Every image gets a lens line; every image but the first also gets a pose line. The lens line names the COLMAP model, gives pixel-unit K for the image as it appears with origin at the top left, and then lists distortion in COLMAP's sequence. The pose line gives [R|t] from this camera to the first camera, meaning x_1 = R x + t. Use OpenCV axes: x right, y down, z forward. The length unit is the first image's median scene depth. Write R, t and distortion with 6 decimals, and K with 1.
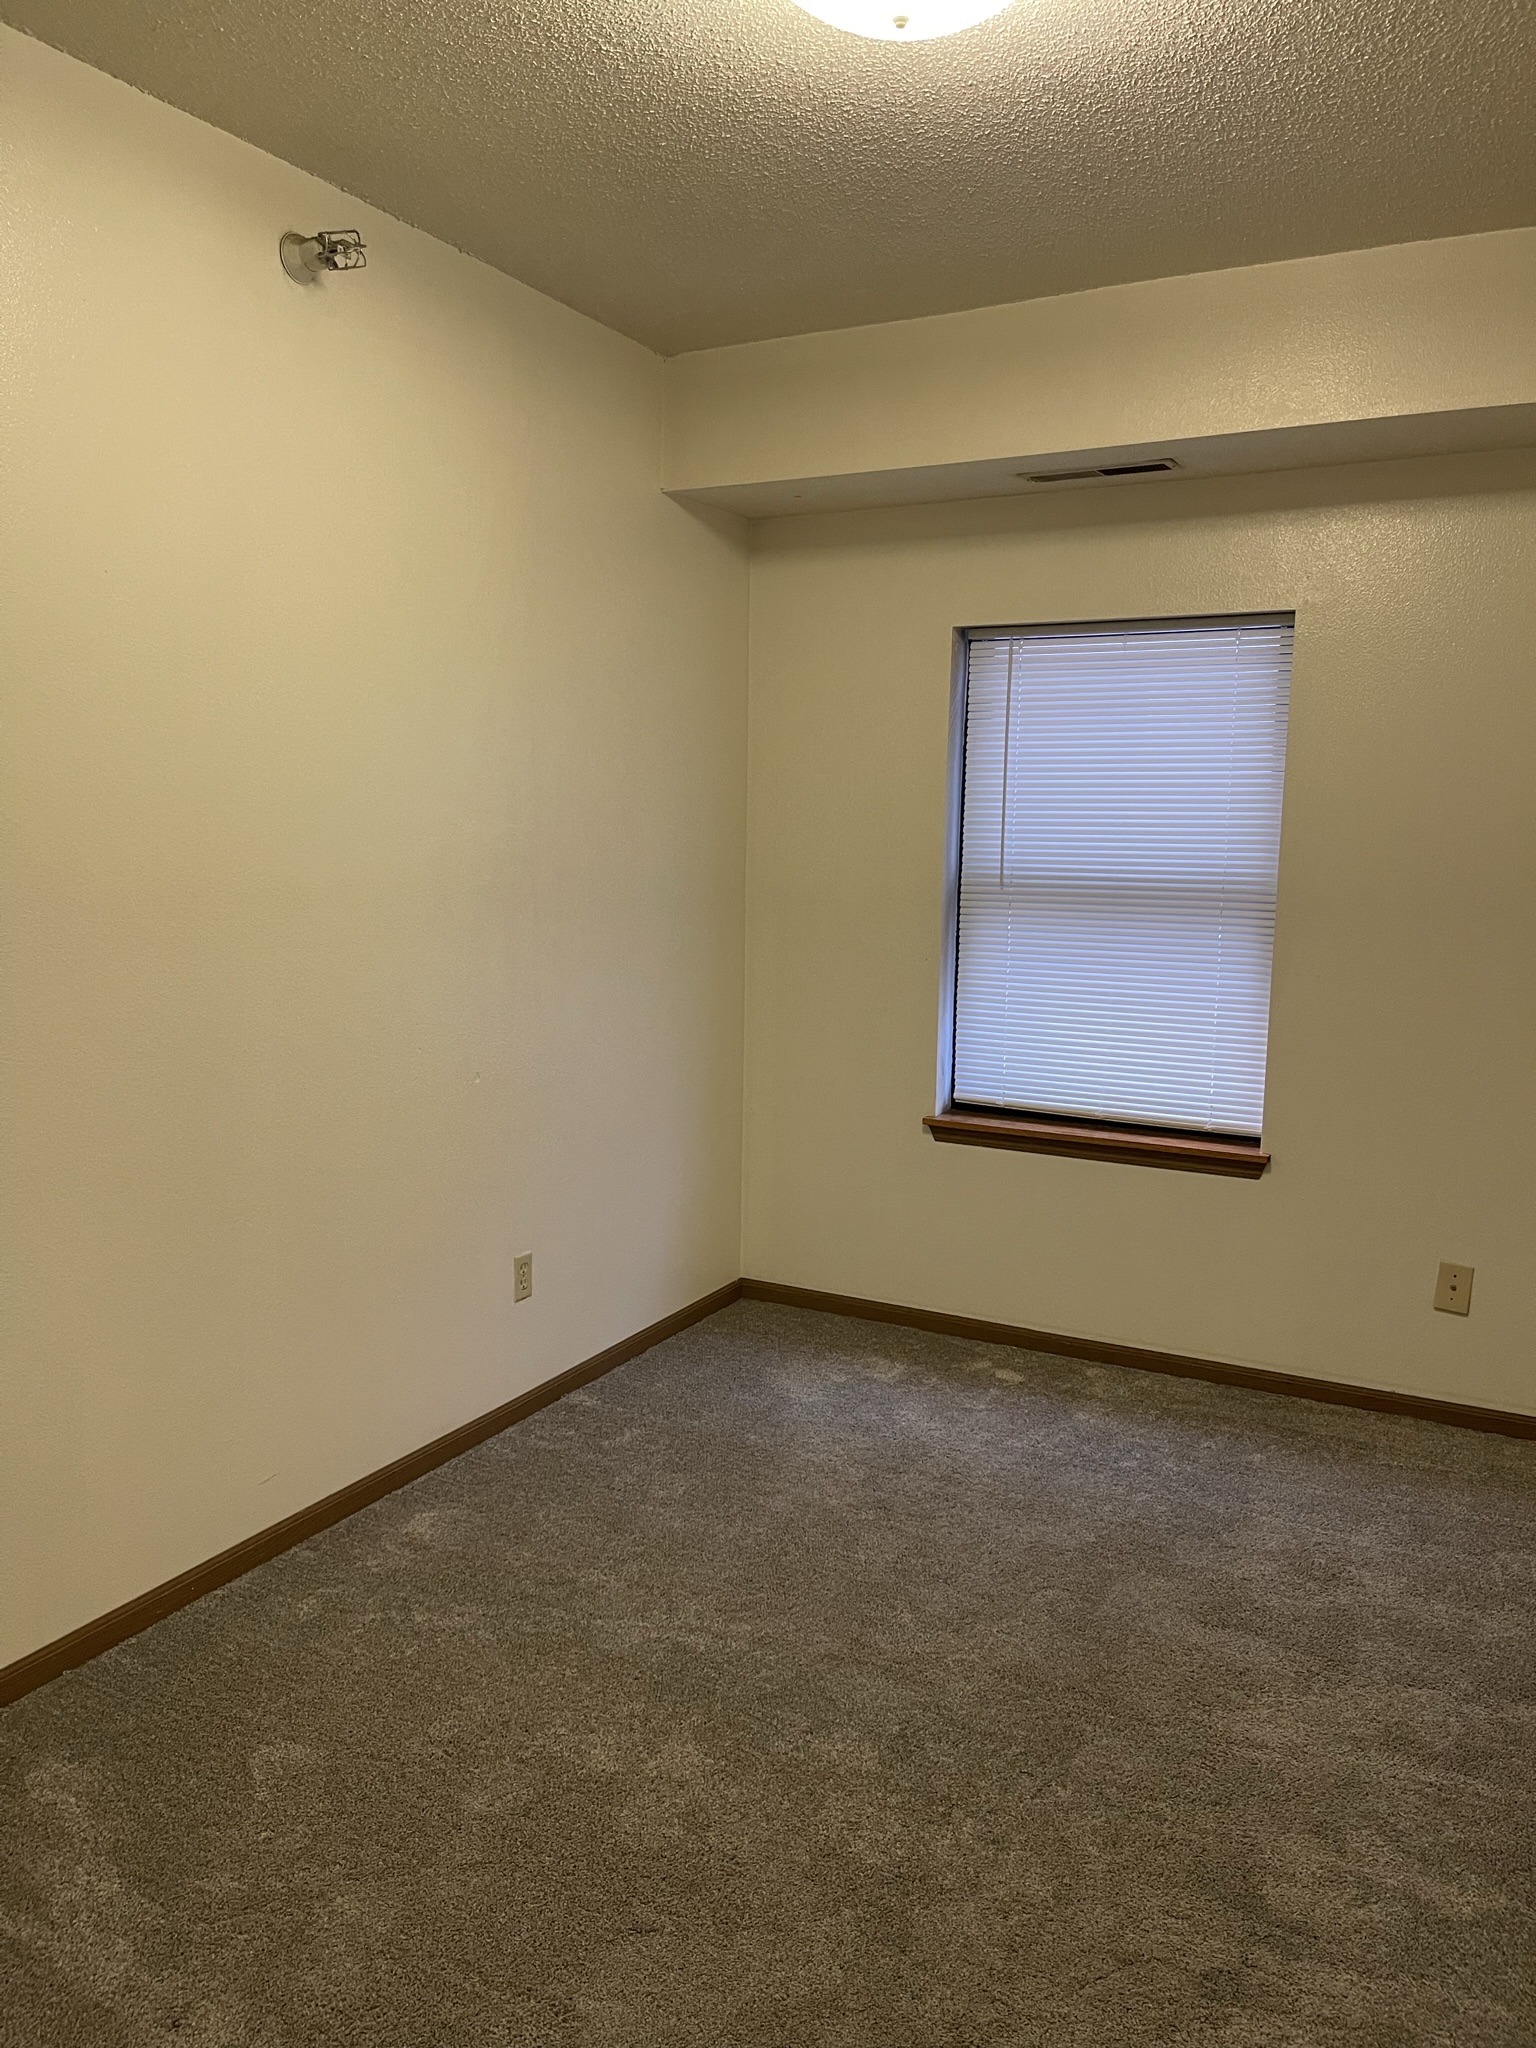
lens RADIAL K [[1567.4, 0, 778.7], [0, 1567.4, 1018.9], [0, 0, 1]] dist [0.066858, -0.001682]
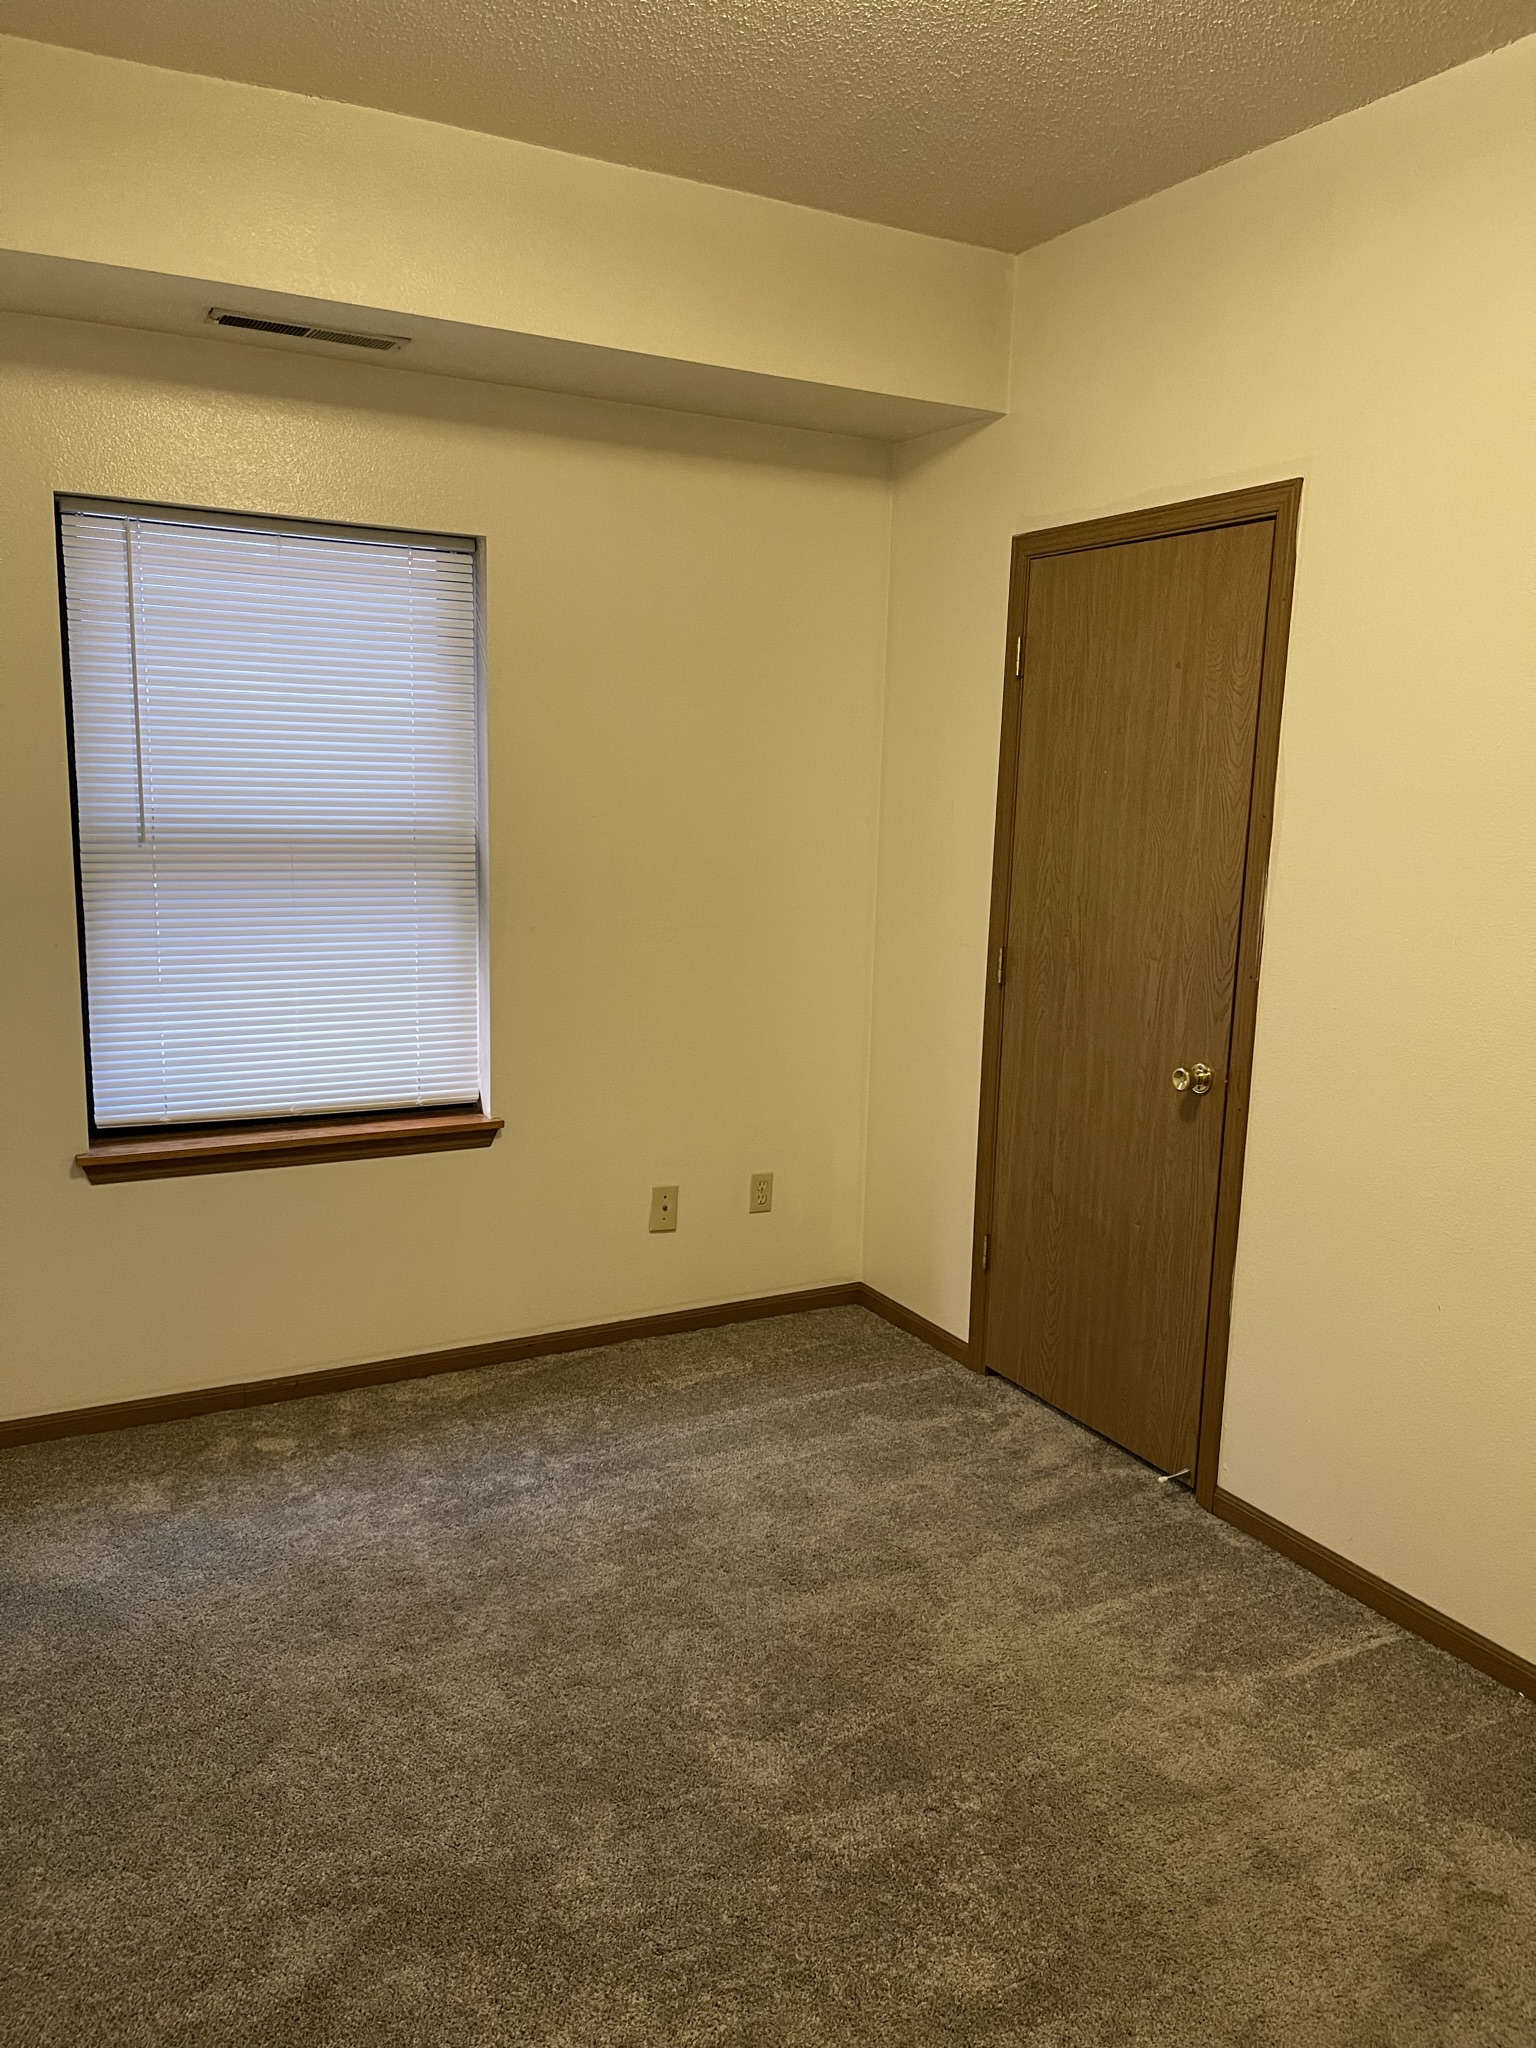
lens RADIAL K [[1567.4, 0, 772.2], [0, 1567.4, 1021.7], [0, 0, 1]] dist [0.066858, -0.001682]
pose [[0.557627, -0.133685, 0.819256, -0.359980], [0.085786, 0.990943, 0.103310, -0.054765], [-0.825647, 0.012672, 0.564045, 0.322834]]
